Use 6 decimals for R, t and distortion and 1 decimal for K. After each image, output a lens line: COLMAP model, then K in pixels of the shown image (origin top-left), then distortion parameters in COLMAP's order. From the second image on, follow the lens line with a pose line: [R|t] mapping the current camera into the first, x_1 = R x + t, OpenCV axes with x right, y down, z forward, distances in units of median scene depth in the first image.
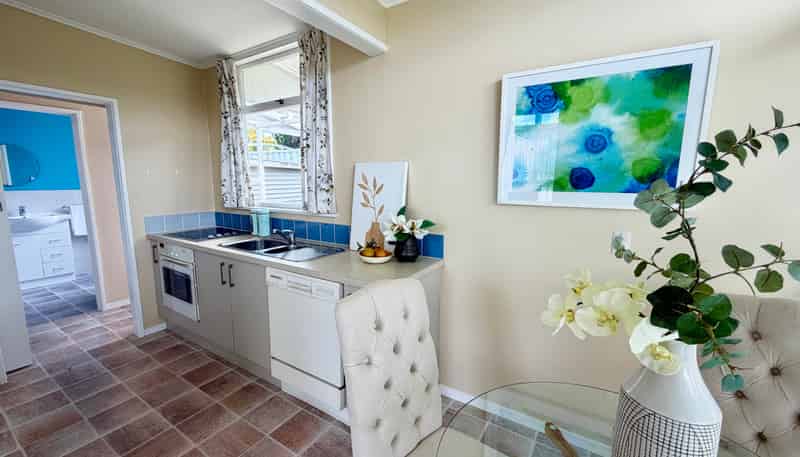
lens RADIAL K [[325.0, 0, 395.9], [0, 325.0, 228.4], [0, 0, 1]] dist [0.000777, -0.000345]
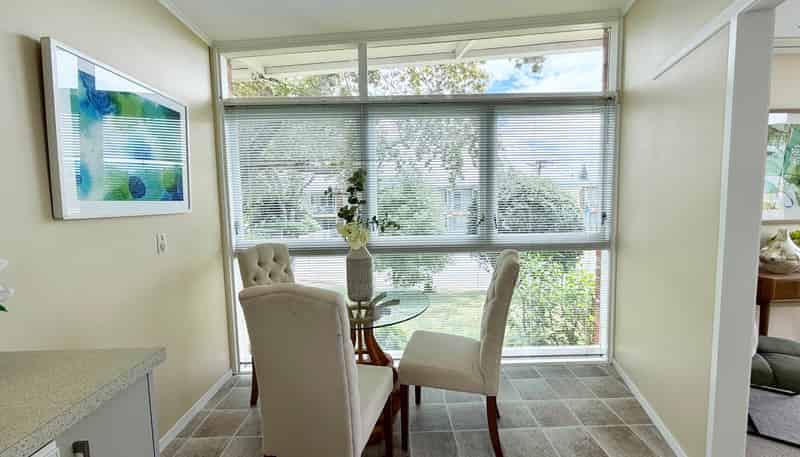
lens RADIAL K [[325.0, 0, 395.9], [0, 325.0, 228.4], [0, 0, 1]] dist [0.000777, -0.000345]
pose [[-0.547409, -0.059583, 0.834741, -0.442952], [0.143406, 0.976029, 0.163711, -0.046745], [-0.824486, 0.209324, -0.525743, 0.529891]]
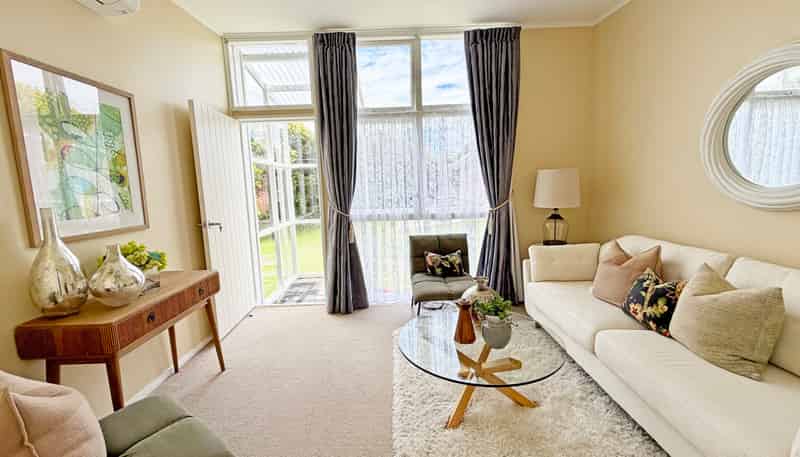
lens RADIAL K [[325.0, 0, 395.9], [0, 325.0, 228.4], [0, 0, 1]] dist [0.000777, -0.000345]
pose [[-0.841426, 0.095075, -0.531943, -0.413891], [-0.051822, 0.965666, 0.254566, 0.028274], [0.537882, 0.241765, -0.807609, 0.010259]]
